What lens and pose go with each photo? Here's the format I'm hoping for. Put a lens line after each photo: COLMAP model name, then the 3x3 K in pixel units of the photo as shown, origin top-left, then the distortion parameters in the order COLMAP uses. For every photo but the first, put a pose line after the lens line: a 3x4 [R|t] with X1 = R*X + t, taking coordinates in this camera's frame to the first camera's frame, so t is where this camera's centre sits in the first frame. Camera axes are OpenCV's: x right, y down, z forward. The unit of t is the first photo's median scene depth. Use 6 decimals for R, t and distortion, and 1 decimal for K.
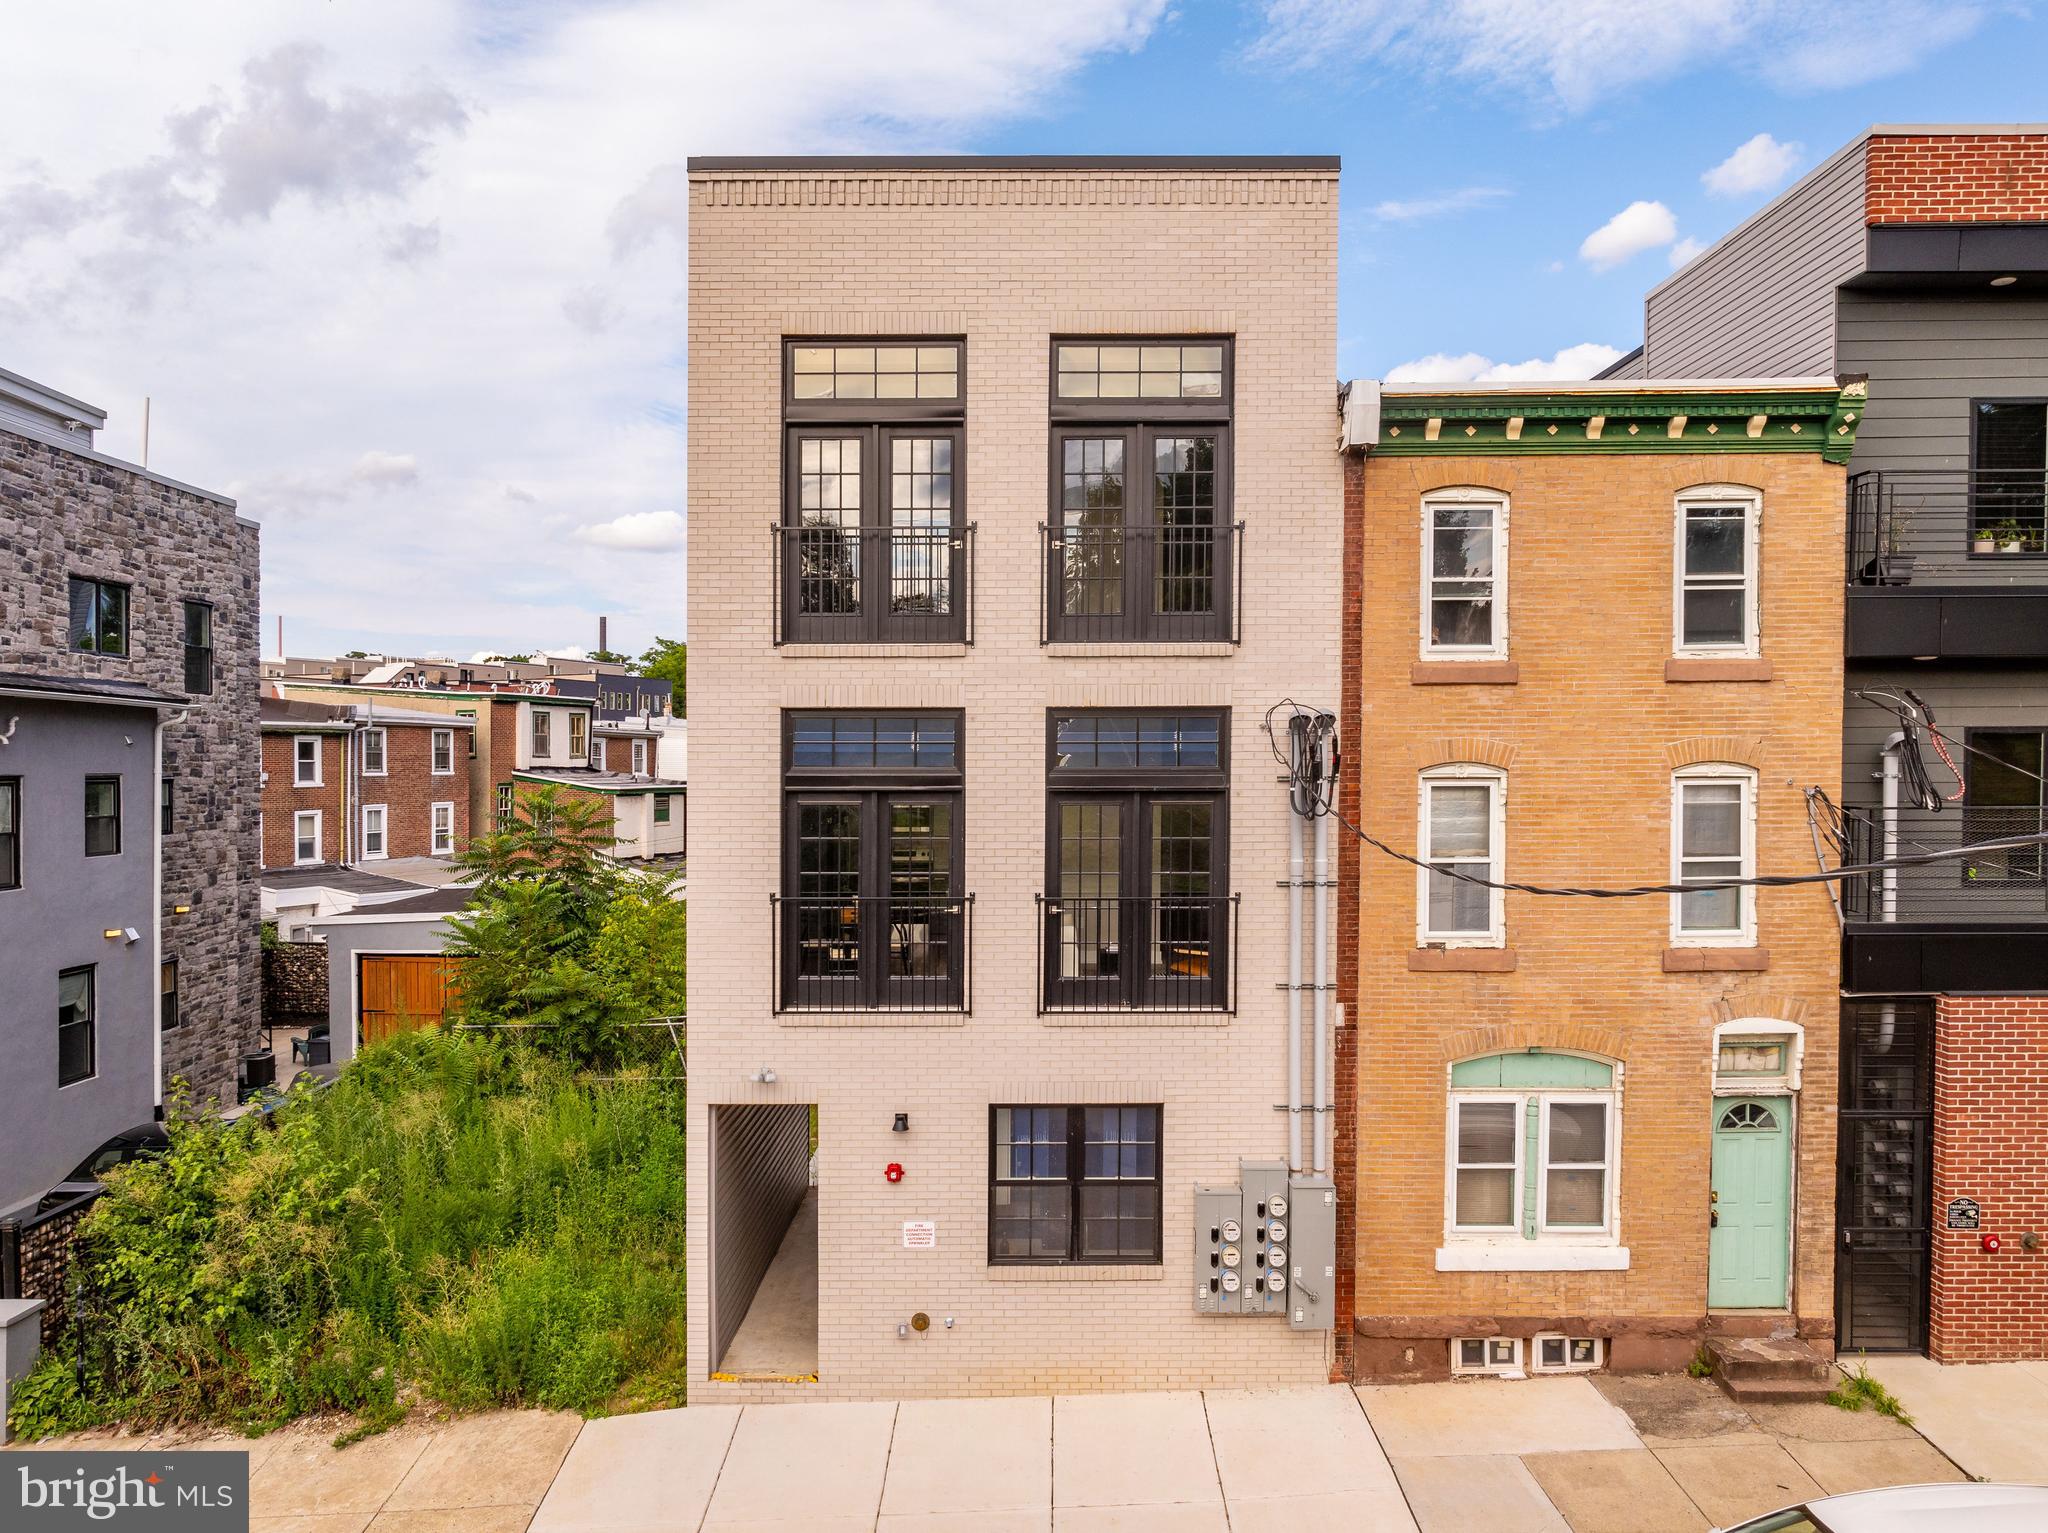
lens RADIAL K [[1430.7, 0, 918.2], [0, 1430.7, 780.1], [0, 0, 1]] dist [-0.008553, 0.003071]
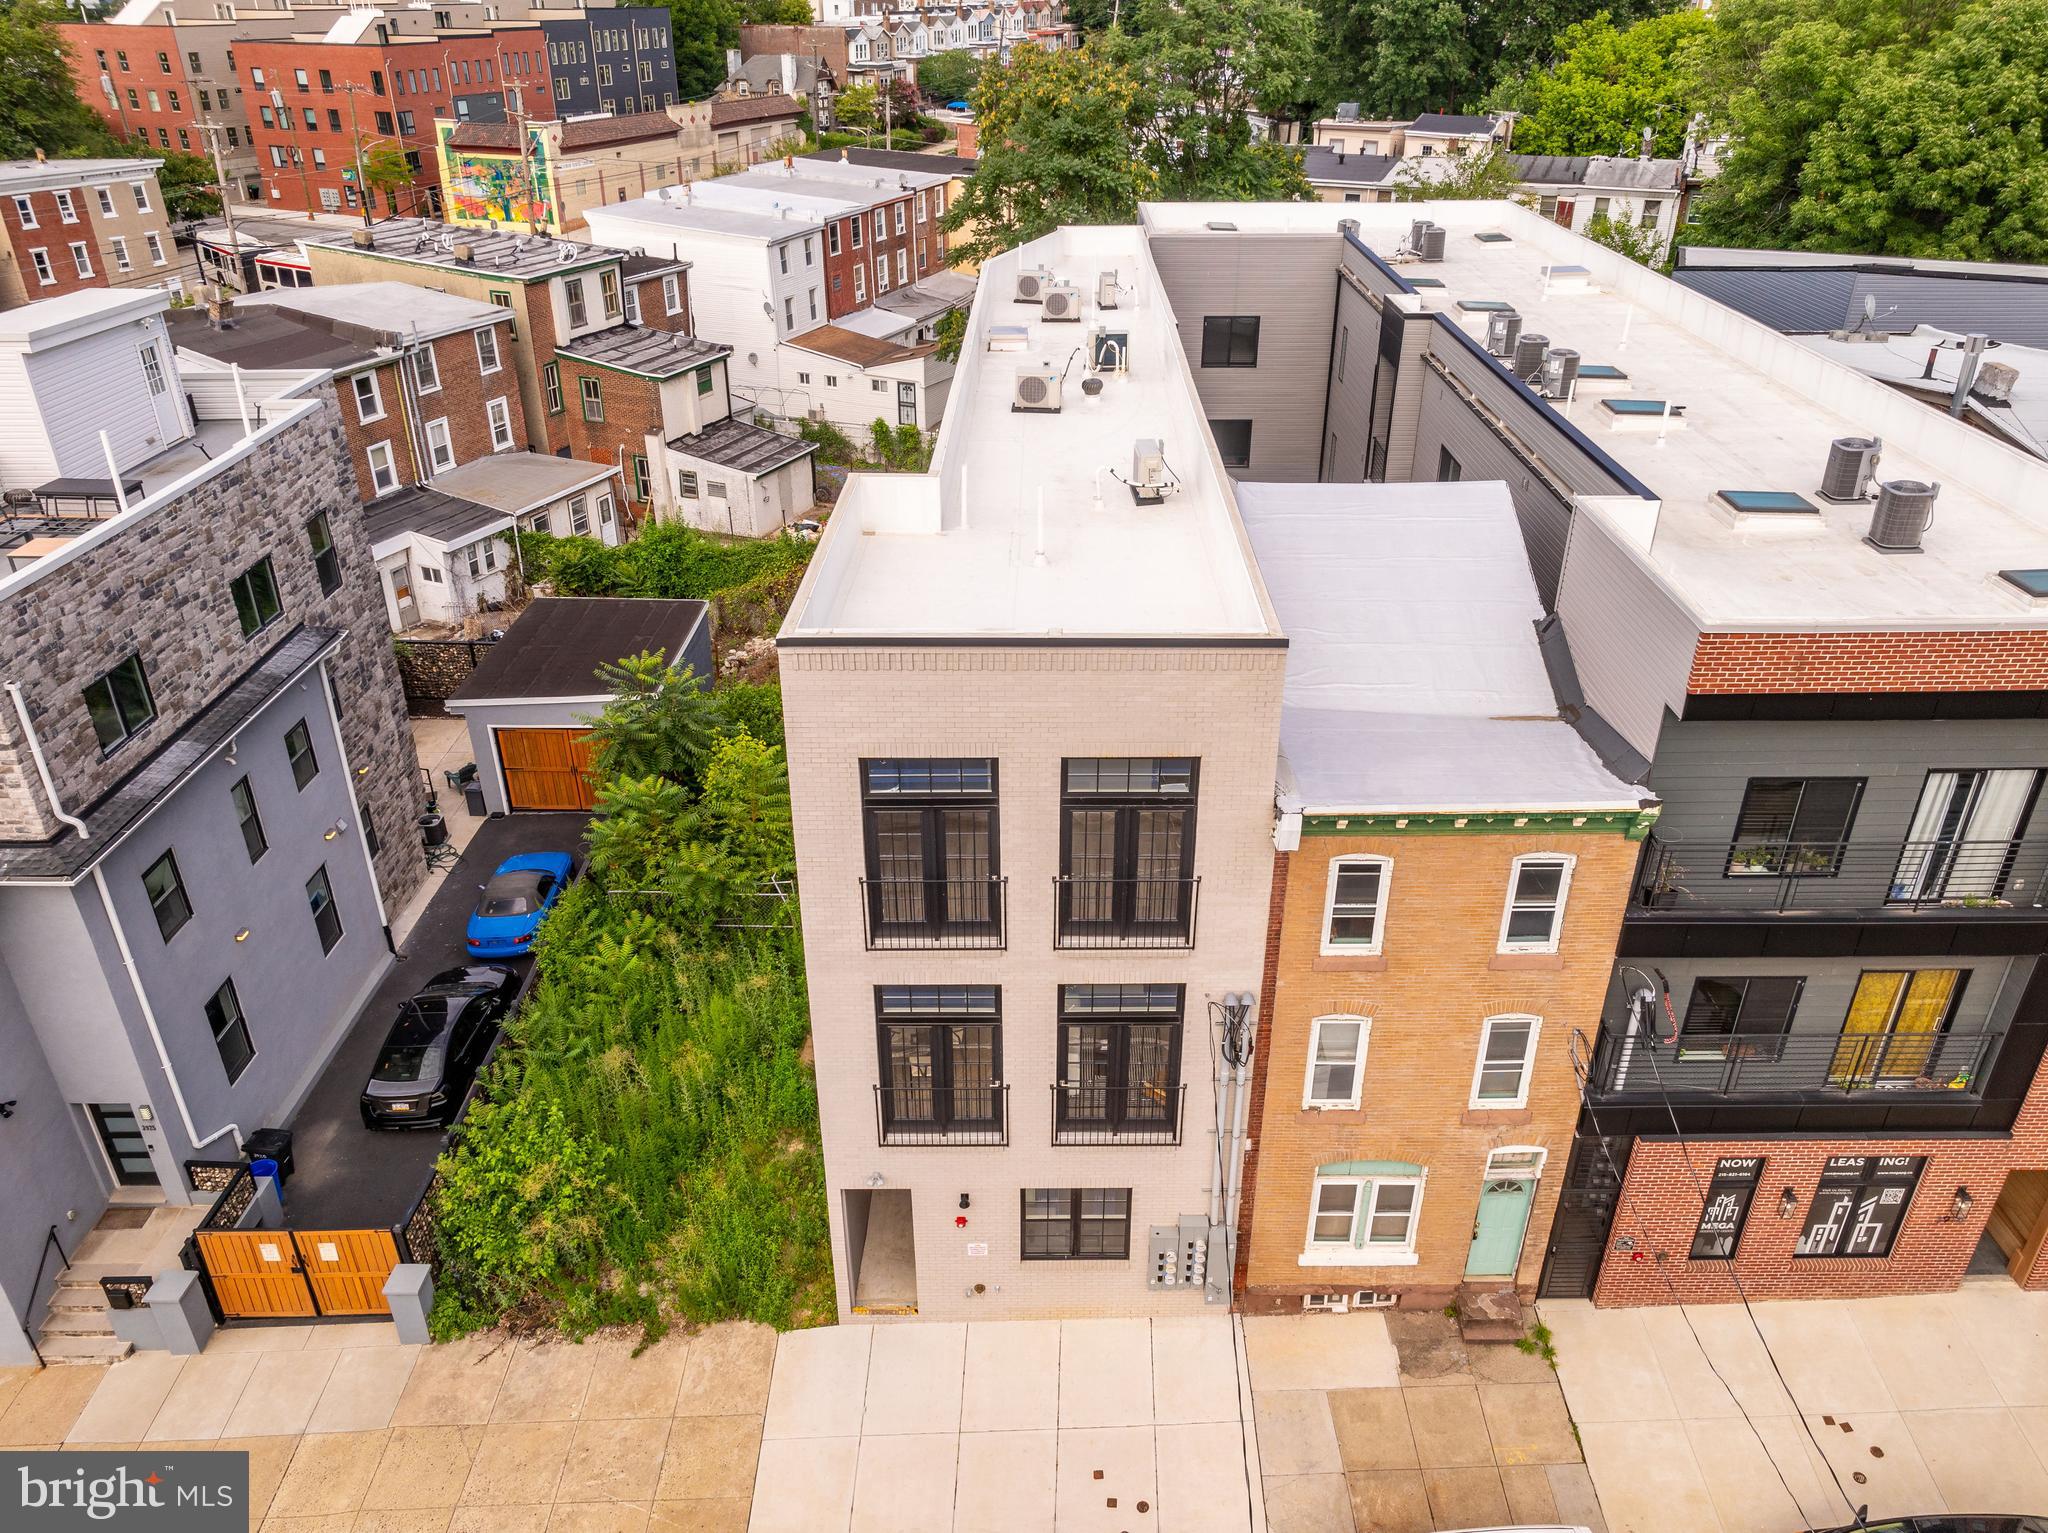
lens RADIAL K [[1422.1, 0, 953.0], [0, 1422.1, 762.8], [0, 0, 1]] dist [-0.007606, -0.002099]
pose [[0.999530, -0.029114, -0.009584, 0.004131], [0.030310, 0.892346, 0.450333, -0.897243], [-0.004559, -0.450412, 0.892809, -0.177455]]
